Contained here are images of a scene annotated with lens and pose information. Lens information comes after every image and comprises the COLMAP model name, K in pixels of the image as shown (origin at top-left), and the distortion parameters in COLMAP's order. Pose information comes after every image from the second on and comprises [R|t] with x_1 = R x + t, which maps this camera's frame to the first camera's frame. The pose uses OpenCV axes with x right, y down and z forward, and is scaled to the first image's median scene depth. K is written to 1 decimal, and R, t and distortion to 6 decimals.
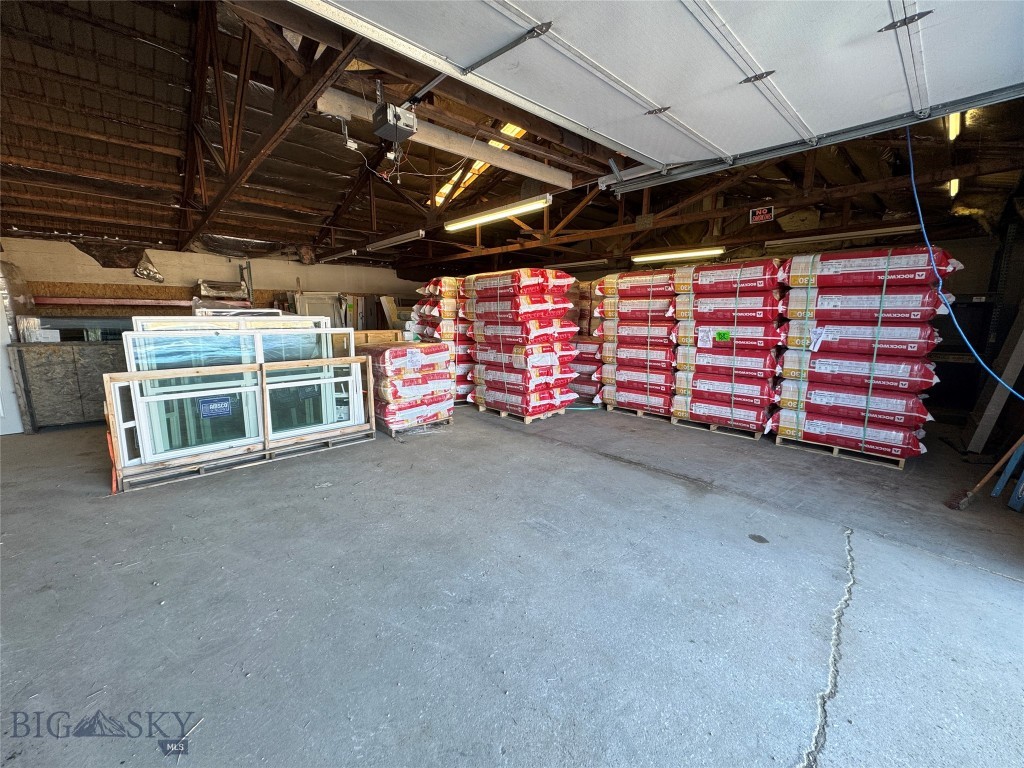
lens RADIAL K [[404.2, 0, 511.4], [0, 404.2, 379.6], [0, 0, 1]] dist [-0.001370, 0.000844]
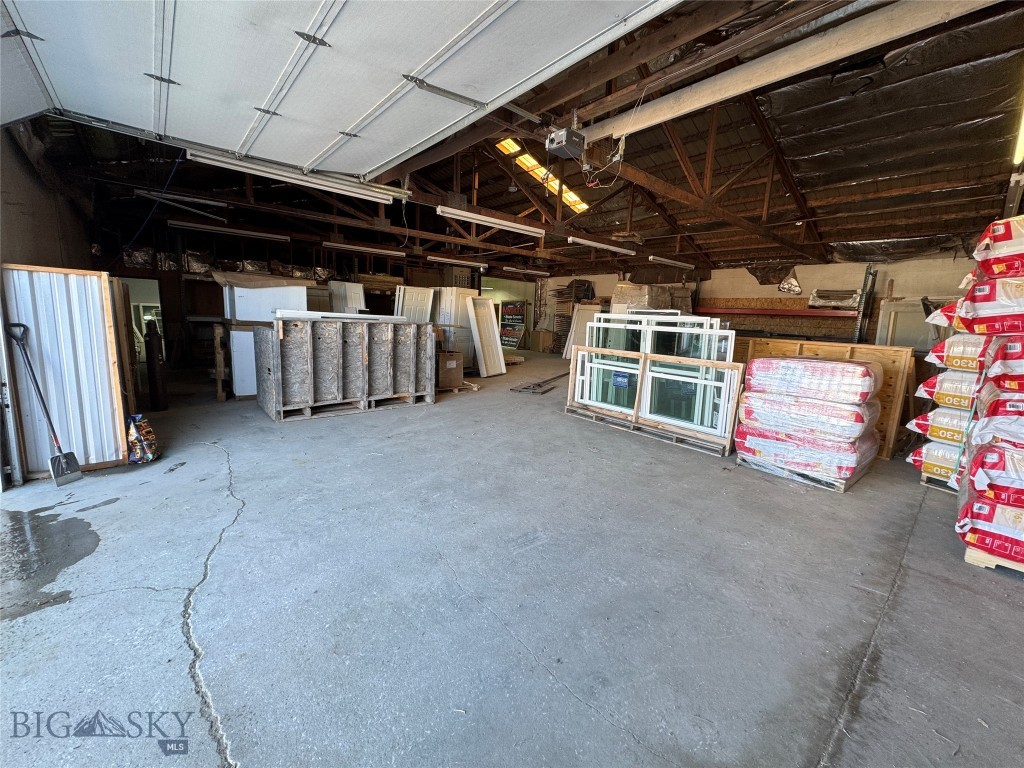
lens RADIAL K [[404.2, 0, 512.4], [0, 404.2, 380.2], [0, 0, 1]] dist [-0.001370, 0.000844]
pose [[-0.024230, 0.158030, -0.987137, 0.615323], [-0.200850, 0.966524, 0.159660, -0.075335], [0.979322, 0.202135, 0.008322, 0.607797]]
